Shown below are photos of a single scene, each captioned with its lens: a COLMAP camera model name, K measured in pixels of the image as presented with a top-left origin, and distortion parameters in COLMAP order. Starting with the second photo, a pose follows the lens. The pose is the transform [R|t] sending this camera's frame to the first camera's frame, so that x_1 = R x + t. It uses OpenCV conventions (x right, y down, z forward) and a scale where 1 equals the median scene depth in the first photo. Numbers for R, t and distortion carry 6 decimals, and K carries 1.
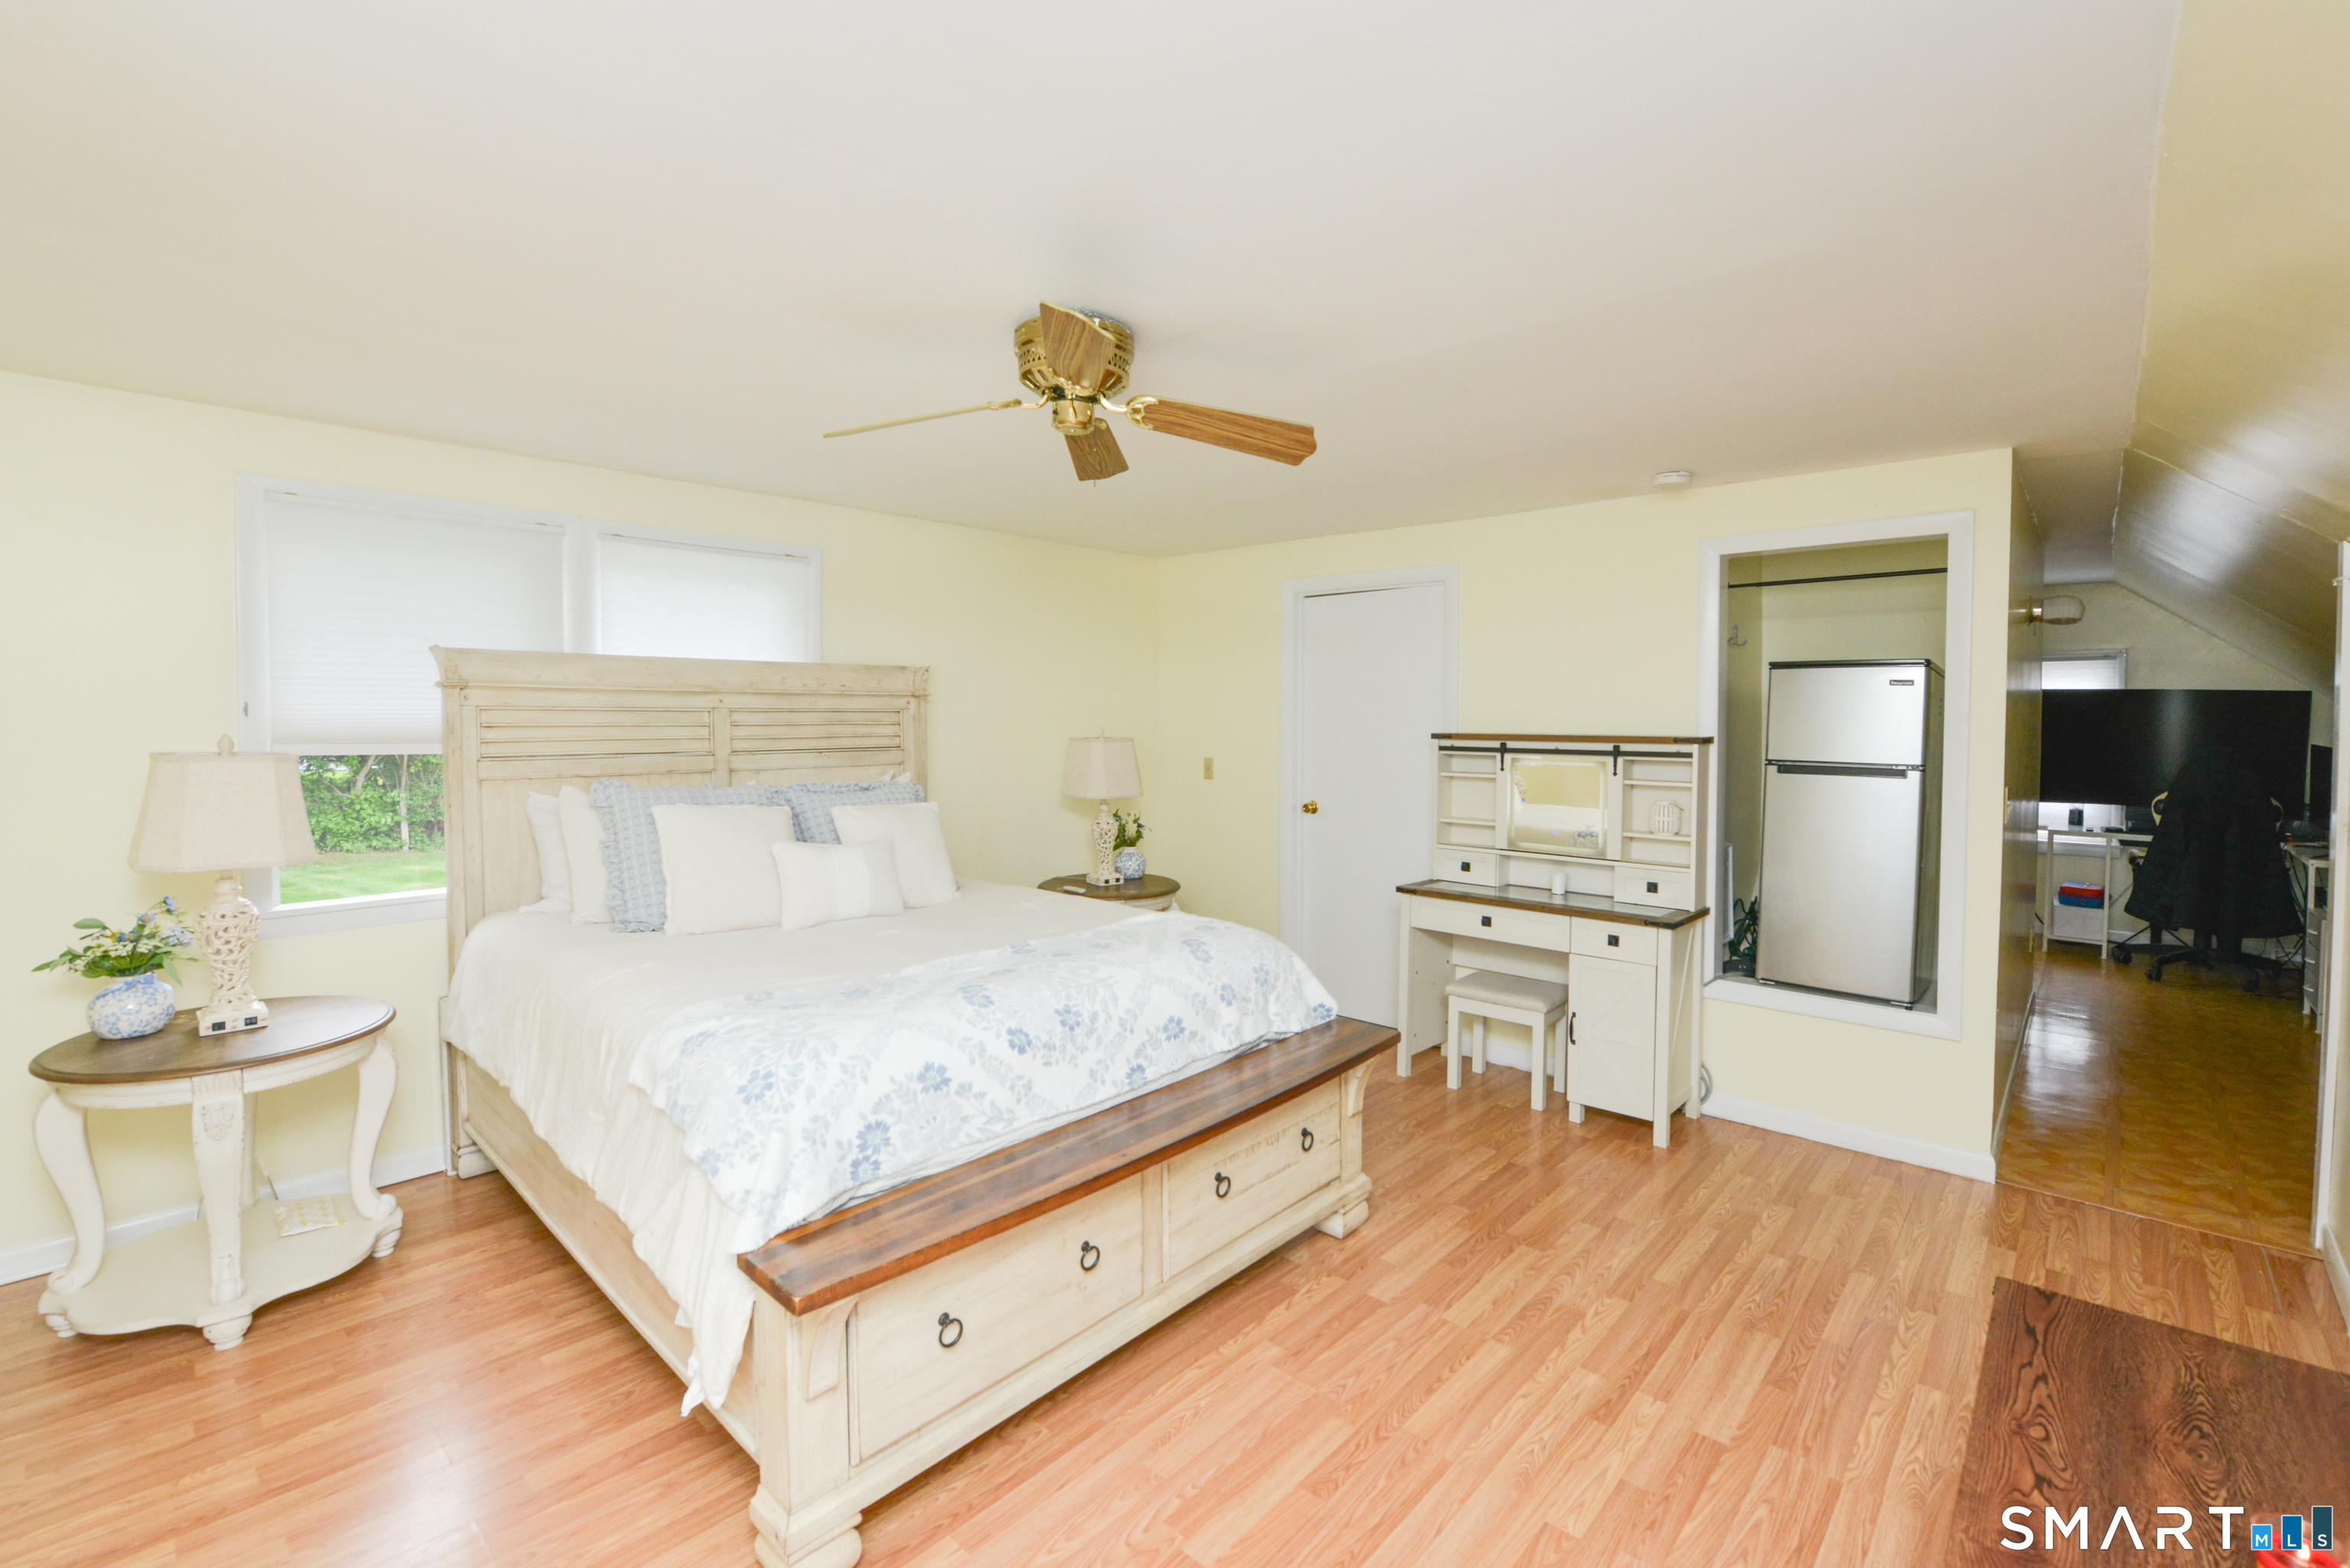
lens RADIAL K [[1016.0, 0, 1281.8], [0, 1016.0, 716.4], [0, 0, 1]] dist [-0.008987, -0.006474]
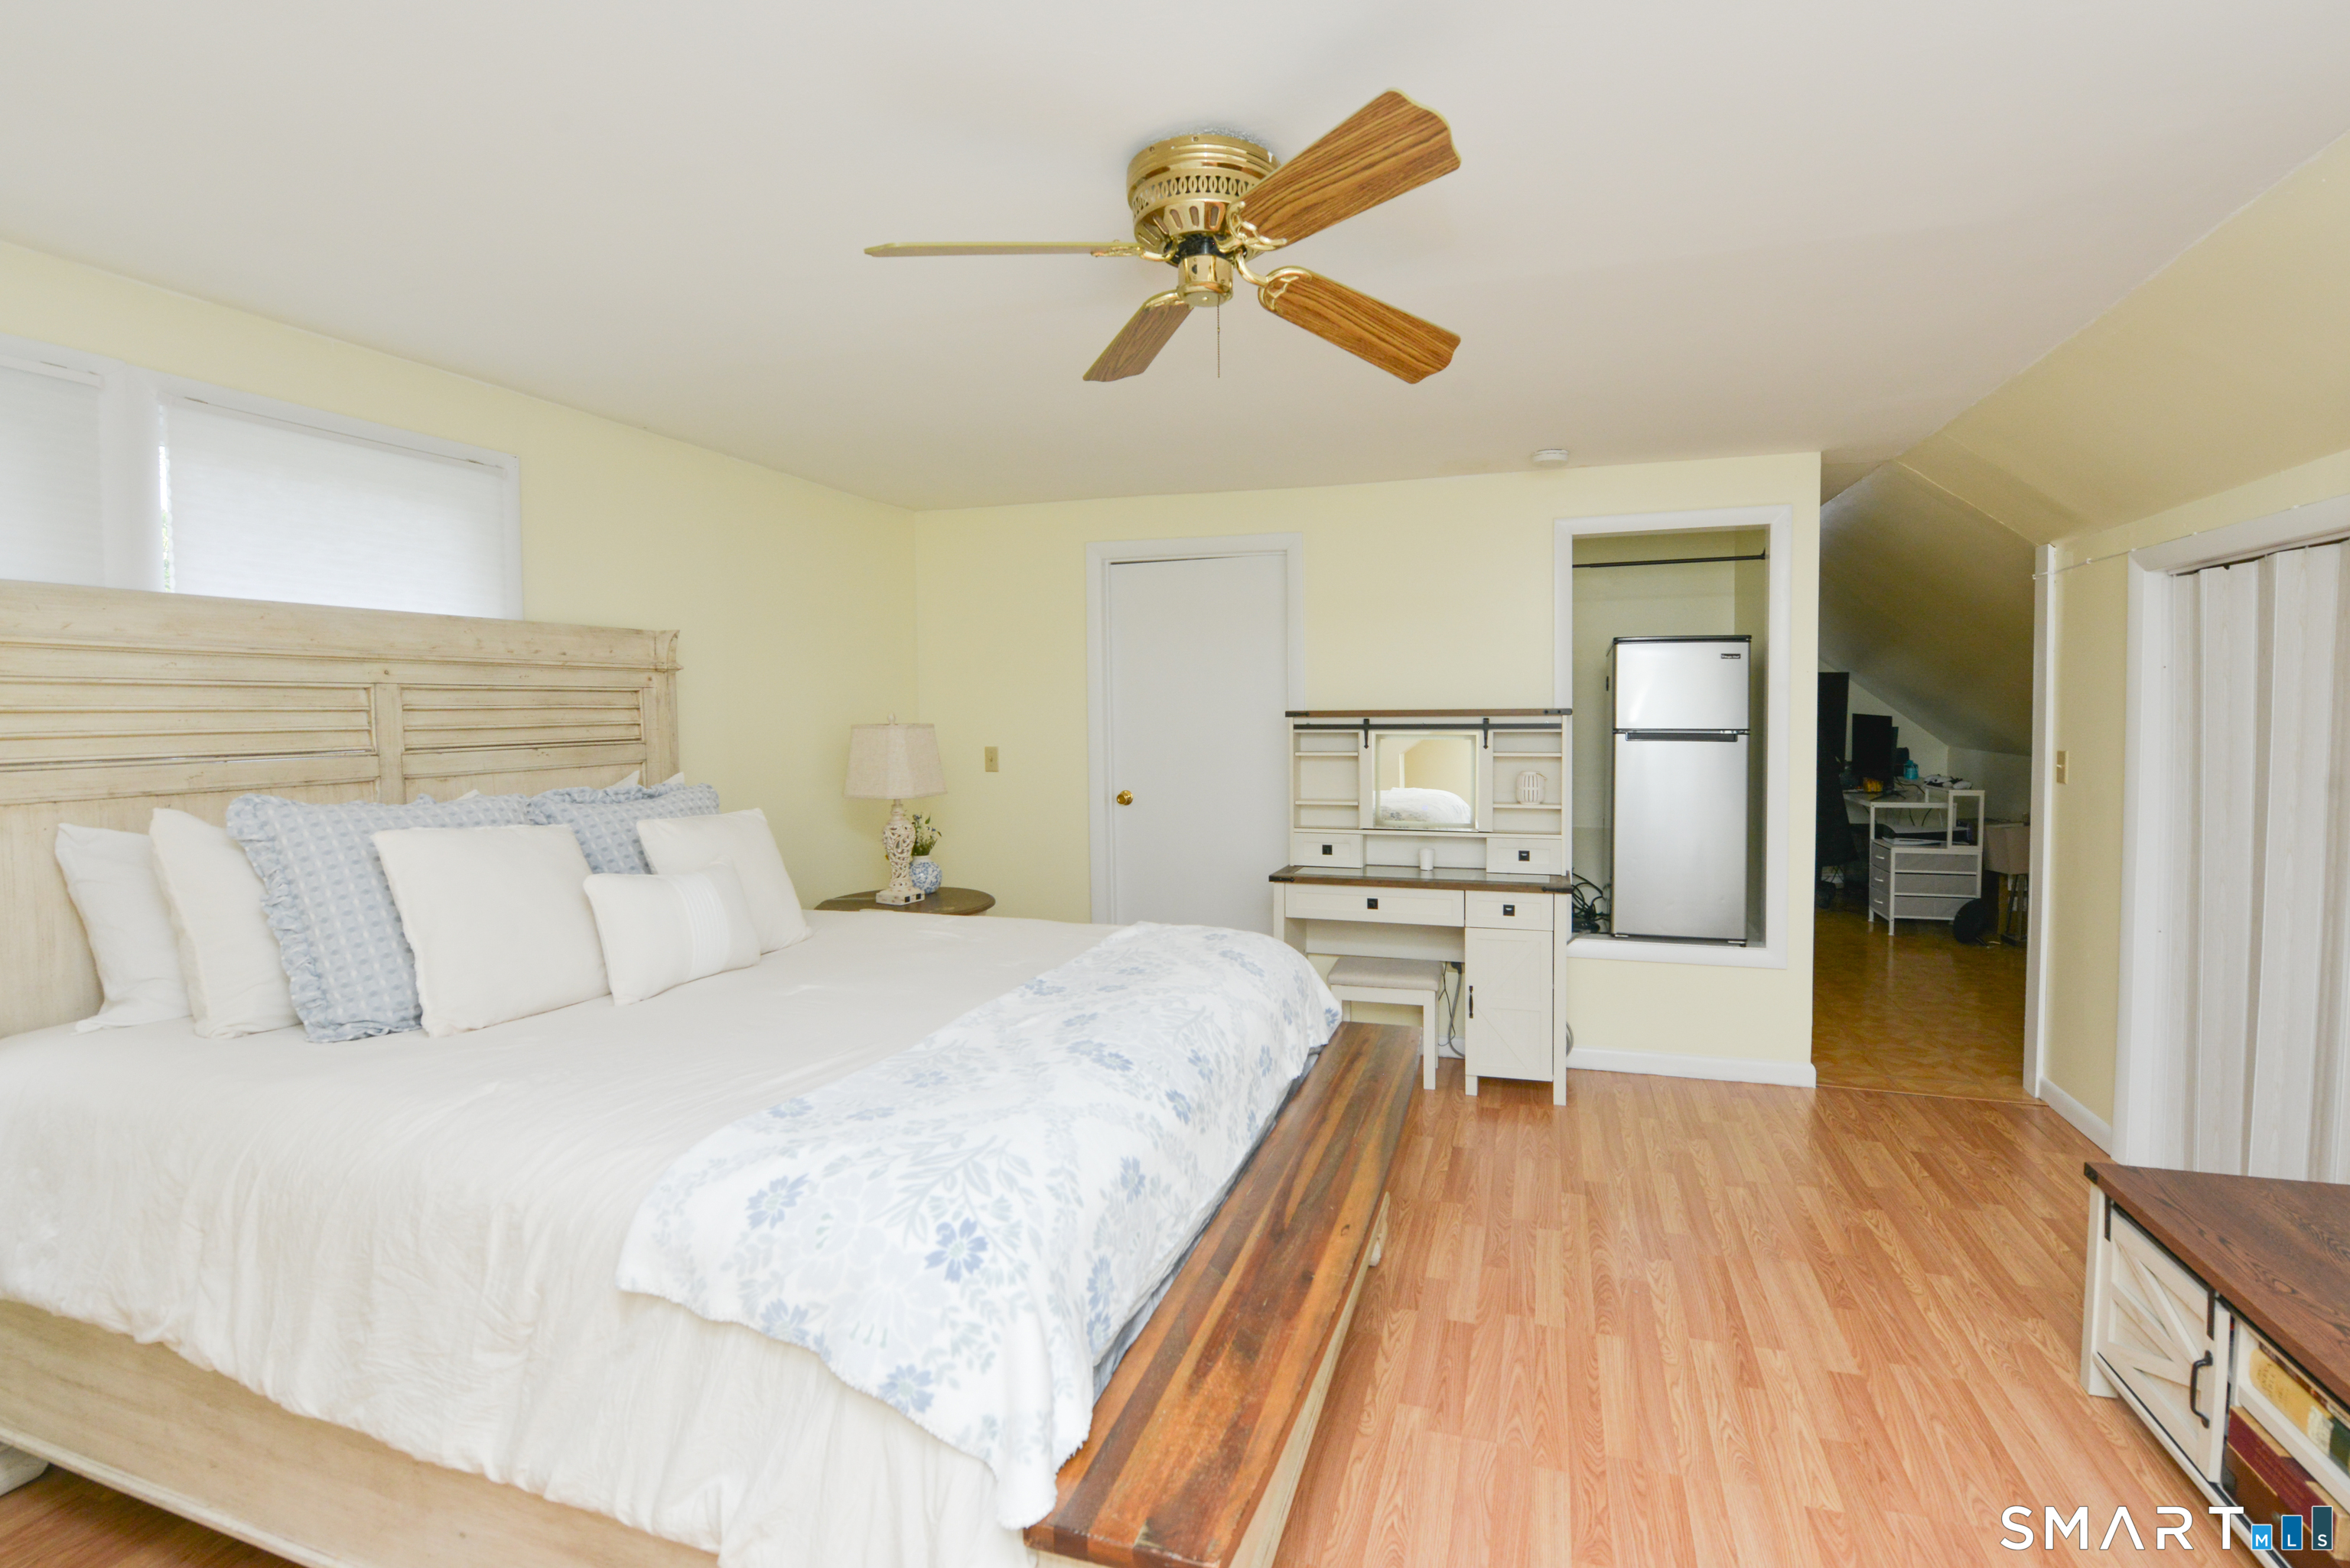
lens RADIAL K [[997.7, 0, 1150.6], [0, 997.7, 735.0], [0, 0, 1]] dist [-0.012326, -0.004143]
pose [[0.917049, -0.021019, 0.398220, -0.385385], [0.014316, 0.999701, 0.019799, 0.021249], [-0.398517, -0.012456, 0.917076, 0.231287]]
